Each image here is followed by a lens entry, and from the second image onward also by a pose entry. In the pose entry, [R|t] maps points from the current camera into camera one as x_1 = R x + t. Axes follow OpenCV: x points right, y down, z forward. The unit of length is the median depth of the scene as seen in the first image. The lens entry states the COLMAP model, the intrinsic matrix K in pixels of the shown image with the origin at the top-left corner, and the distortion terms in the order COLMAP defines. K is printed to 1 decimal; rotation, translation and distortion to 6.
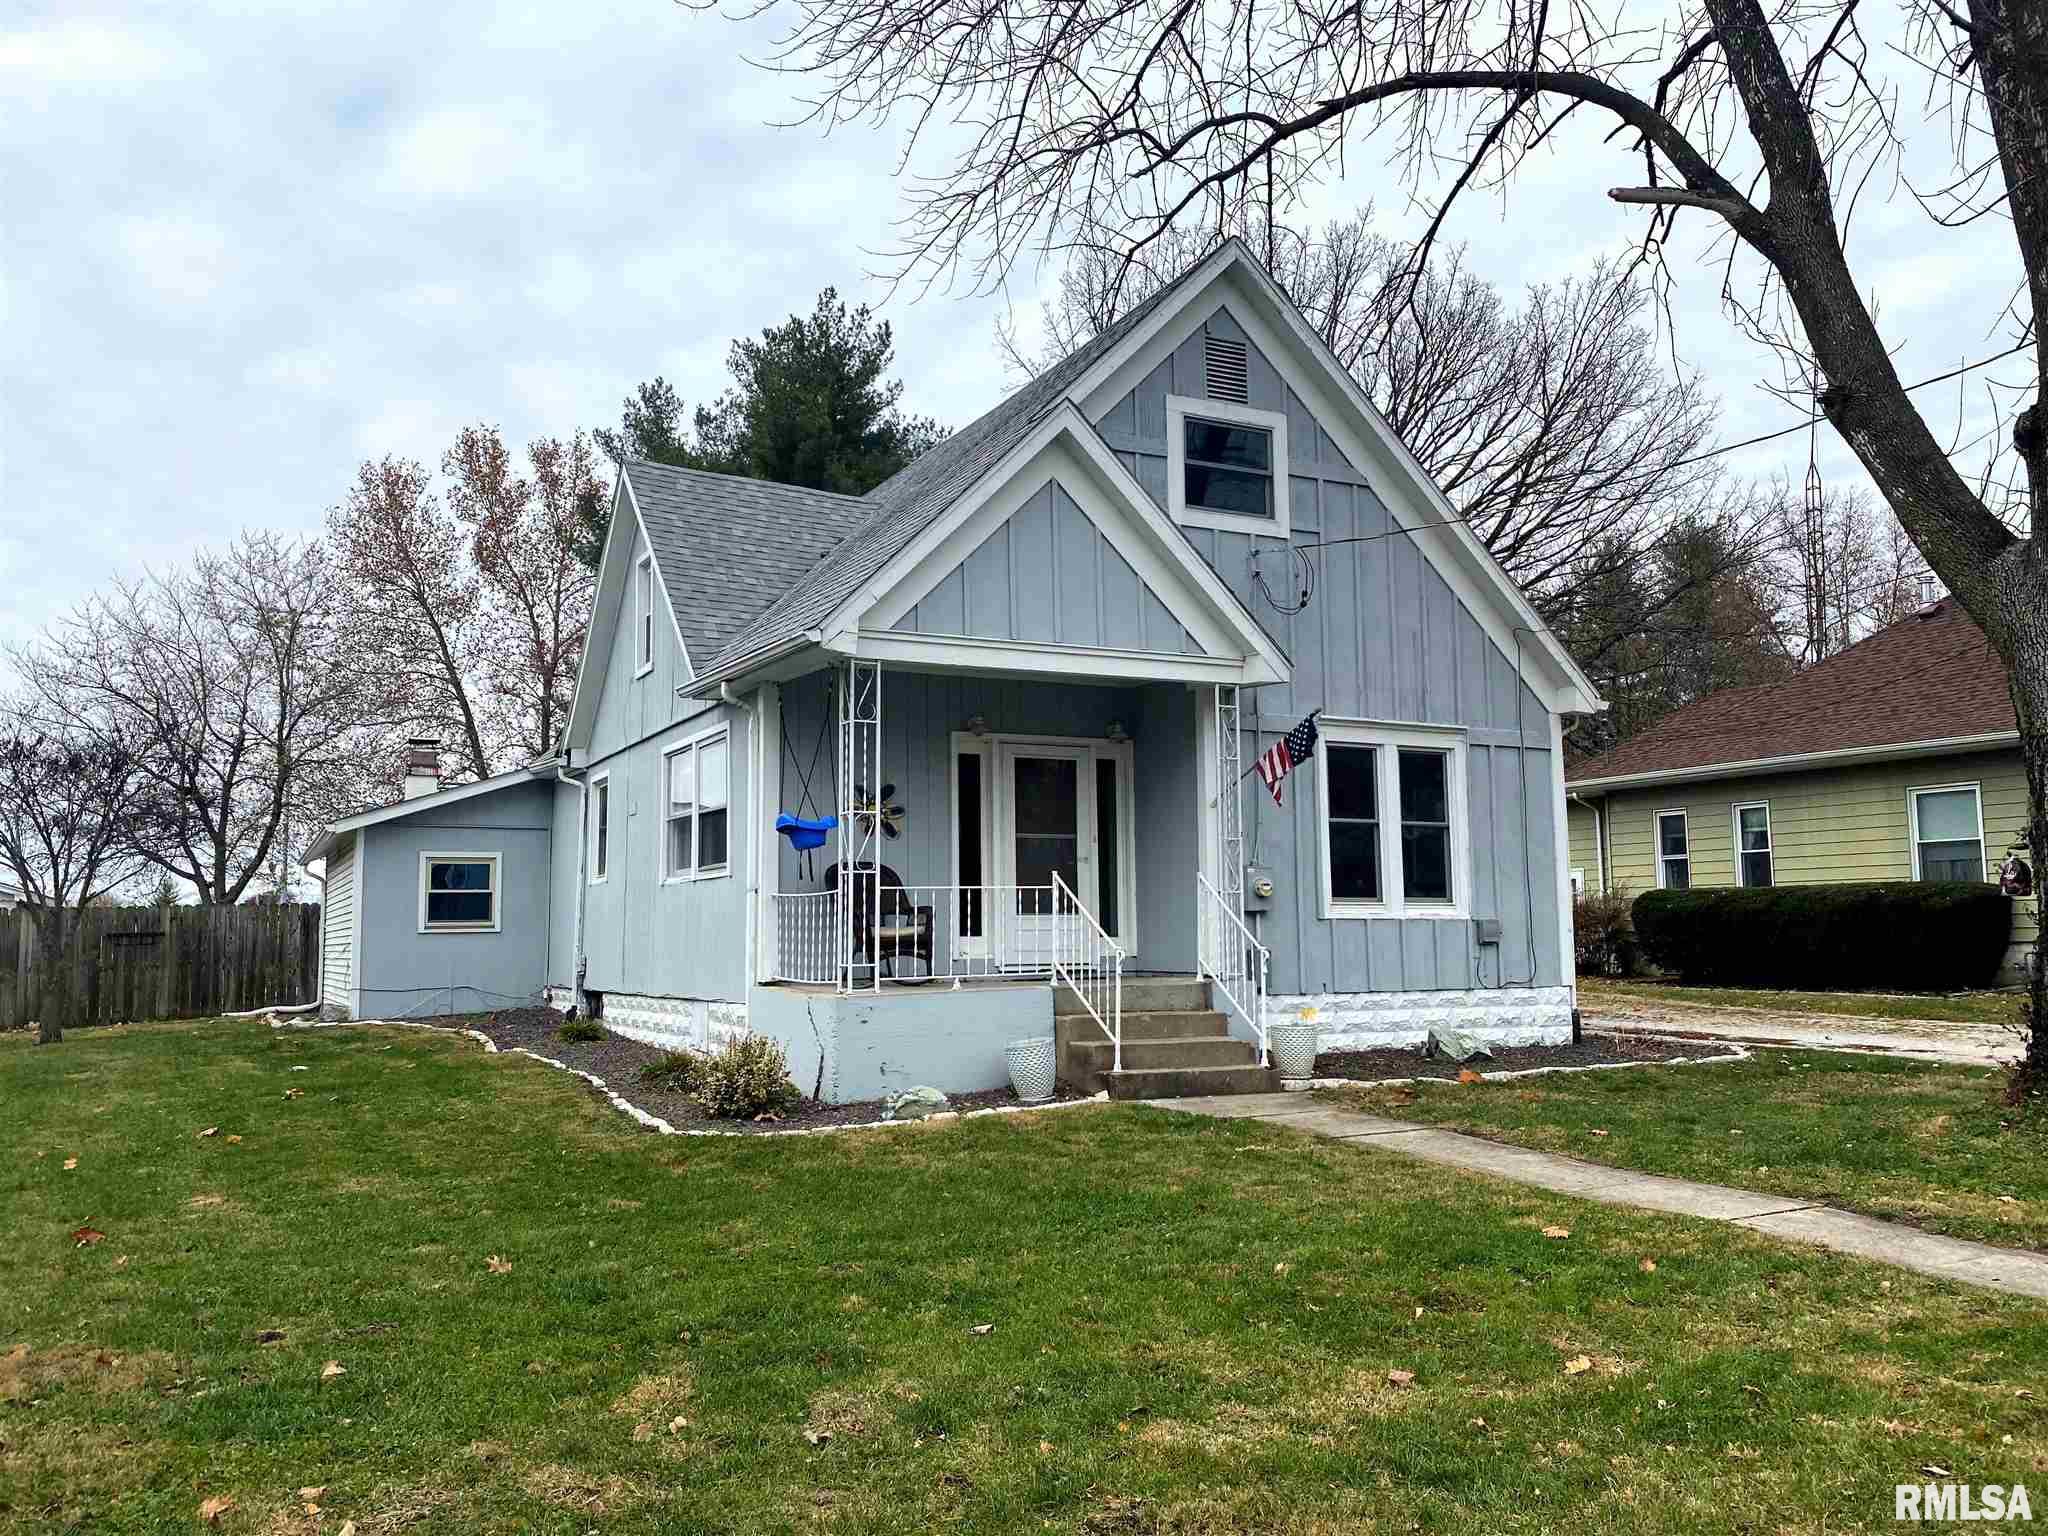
lens RADIAL K [[1532.4, 0, 1024.0], [0, 1532.4, 768.0], [0, 0, 1]] dist [0.006124, 0.001658]
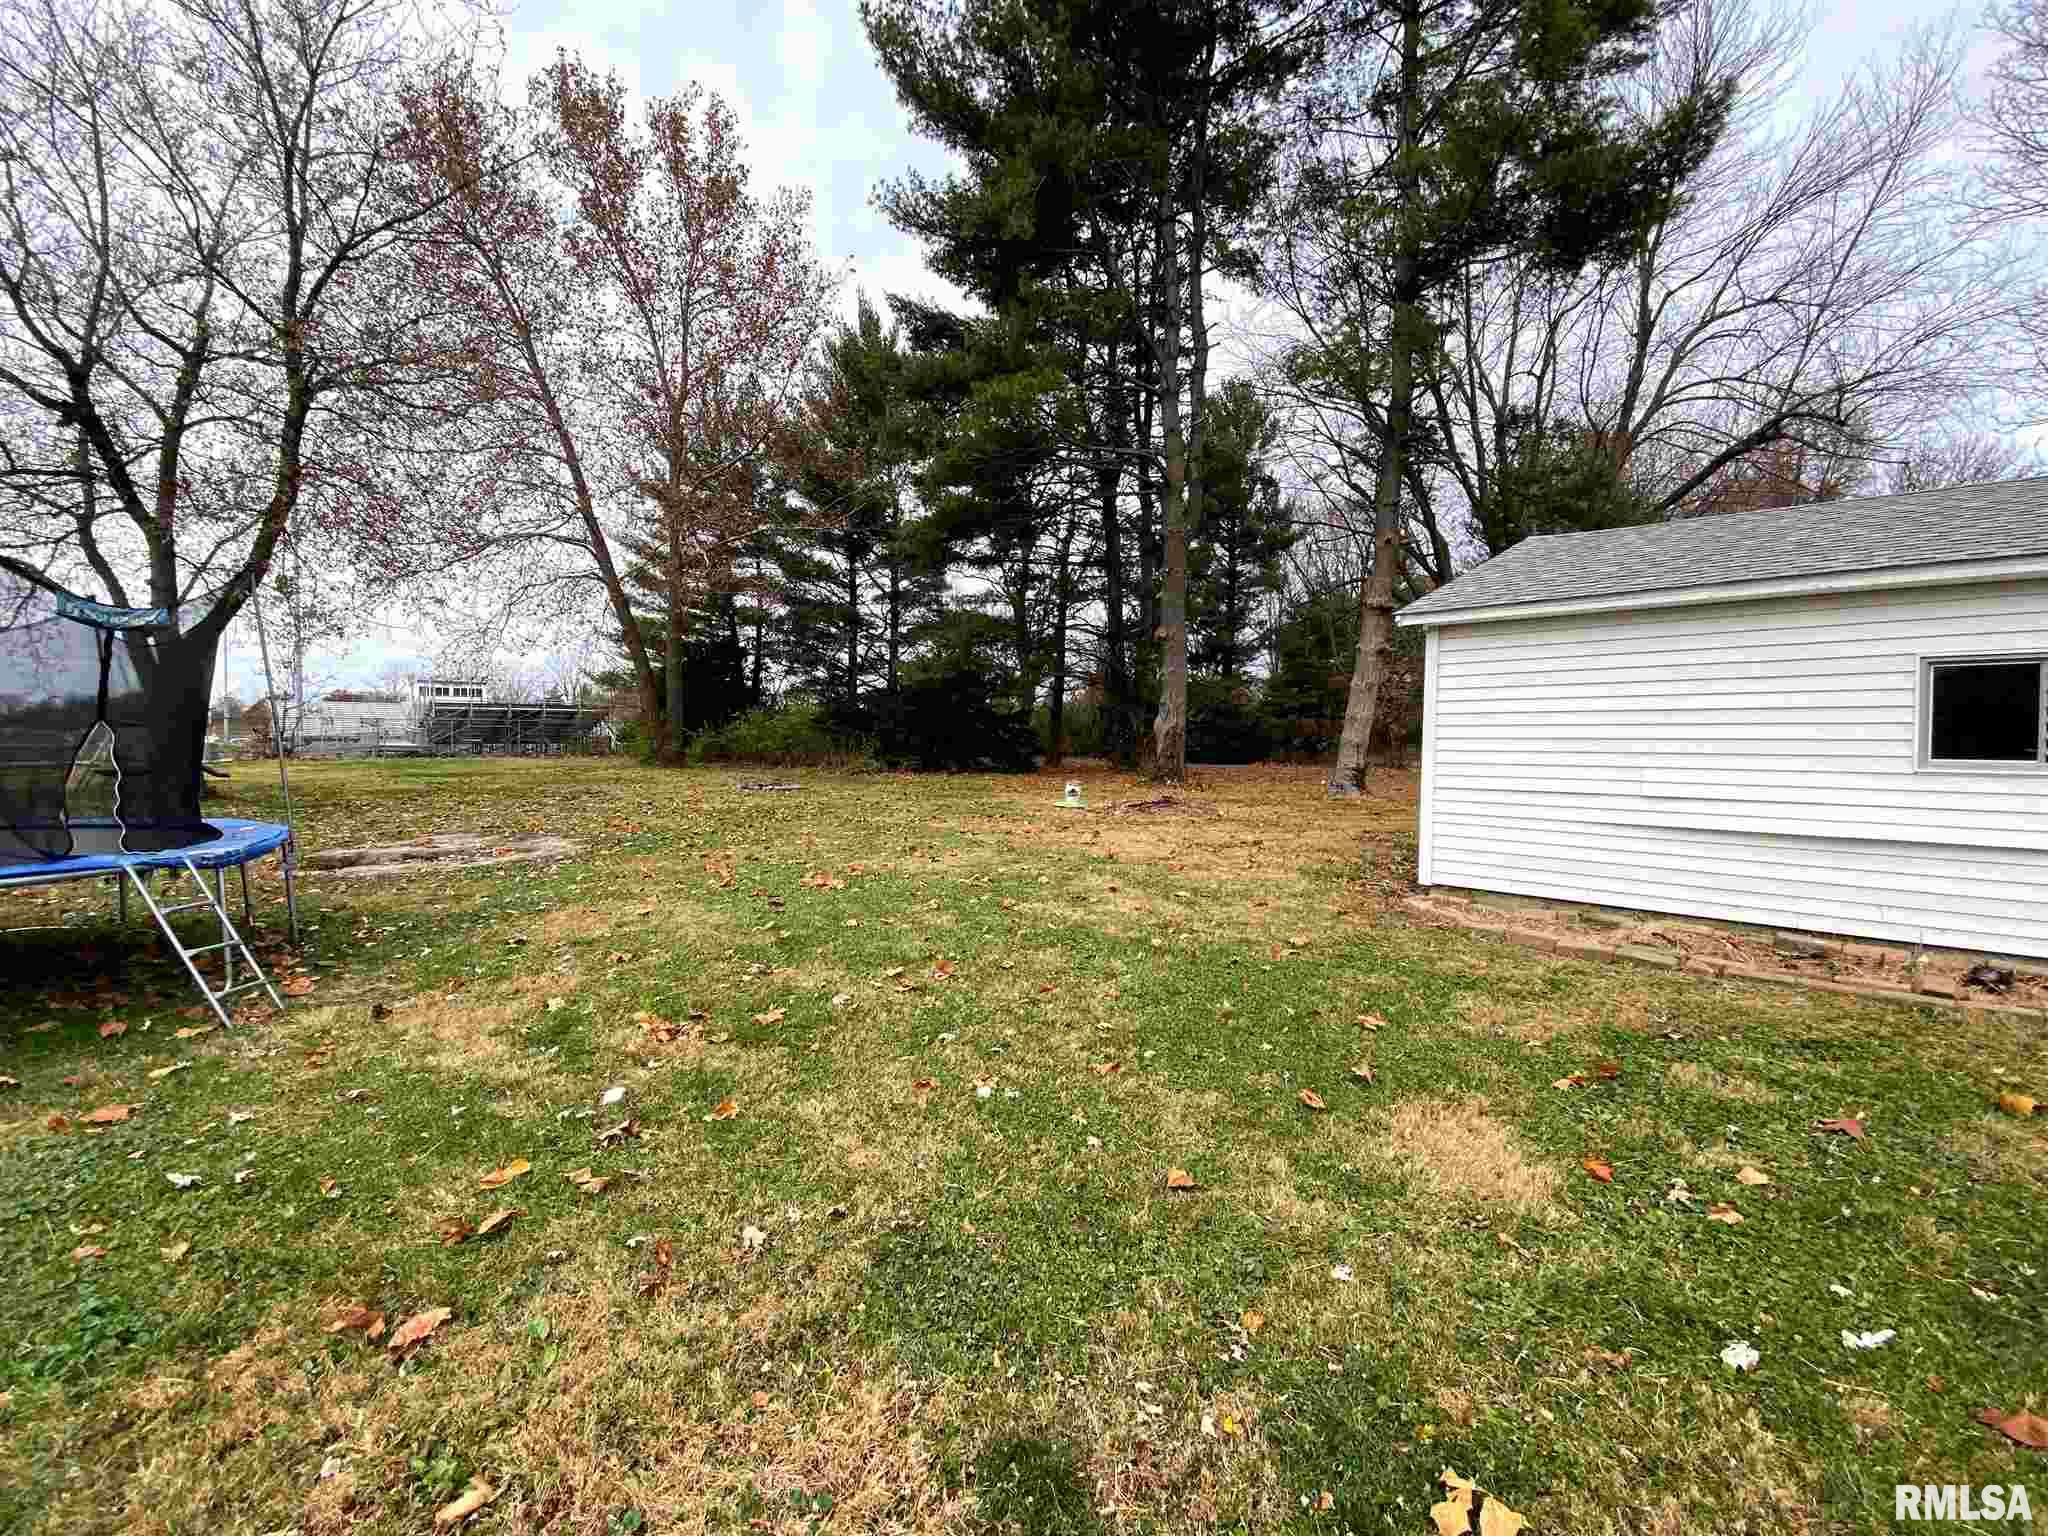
lens RADIAL K [[827.3, 0, 1024.0], [0, 827.3, 768.0], [0, 0, 1]] dist [0.029759, -0.019676]
pose [[0.958200, 0.034568, 0.284004, -0.309094], [-0.071786, 0.989967, 0.121703, 0.071340], [-0.276948, -0.137003, 0.951068, 0.617787]]
